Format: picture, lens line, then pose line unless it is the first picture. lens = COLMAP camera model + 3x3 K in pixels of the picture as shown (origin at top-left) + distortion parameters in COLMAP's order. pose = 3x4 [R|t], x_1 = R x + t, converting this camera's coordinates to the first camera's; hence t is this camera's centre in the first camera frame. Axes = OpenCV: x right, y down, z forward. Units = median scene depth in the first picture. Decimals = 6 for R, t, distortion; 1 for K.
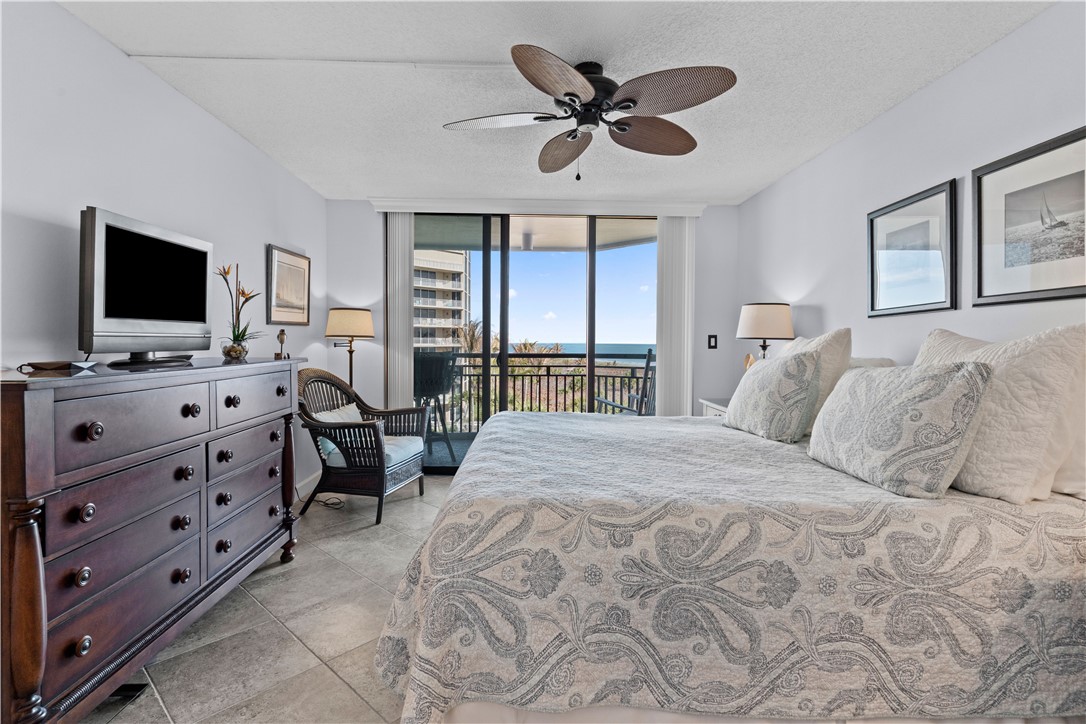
lens RADIAL K [[521.5, 0, 539.7], [0, 521.5, 347.8], [0, 0, 1]] dist [0.000360, 0.002365]
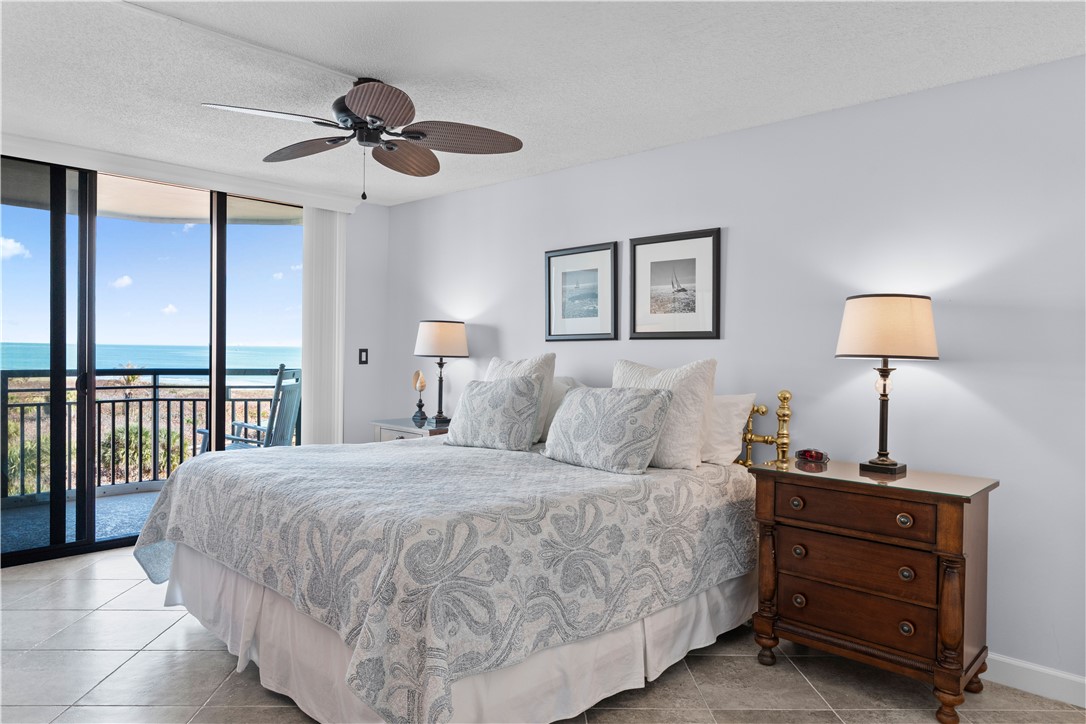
lens RADIAL K [[696.1, 0, 543.0], [0, 696.1, 362.0], [0, 0, 1]] dist [0.002460, 0.000728]
pose [[0.720196, -0.005772, 0.693746, -0.654383], [-0.005674, 0.999883, 0.014209, -0.048131], [-0.693747, -0.014170, 0.720079, -0.169223]]
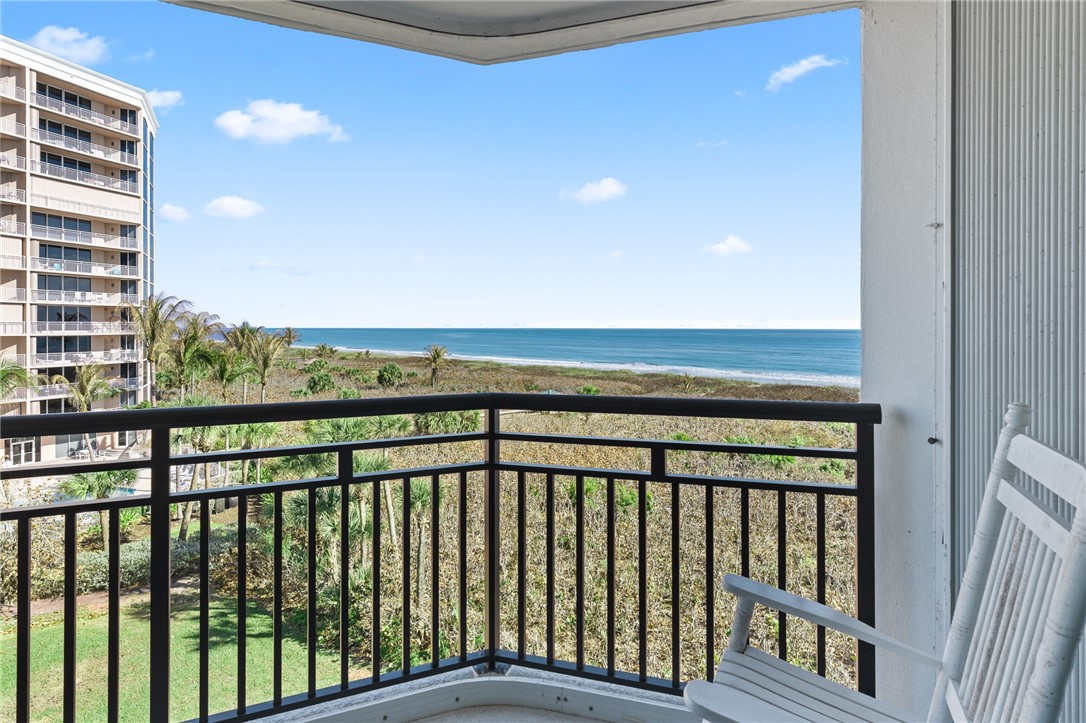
lens RADIAL K [[618.8, 0, 542.0], [0, 618.8, 333.6], [0, 0, 1]] dist [0.045700, 0.000154]
pose [[0.915191, -0.006814, 0.402962, -0.049224], [0.006728, 0.999976, 0.001630, -0.058790], [-0.402964, 0.001219, 0.915215, 1.569401]]
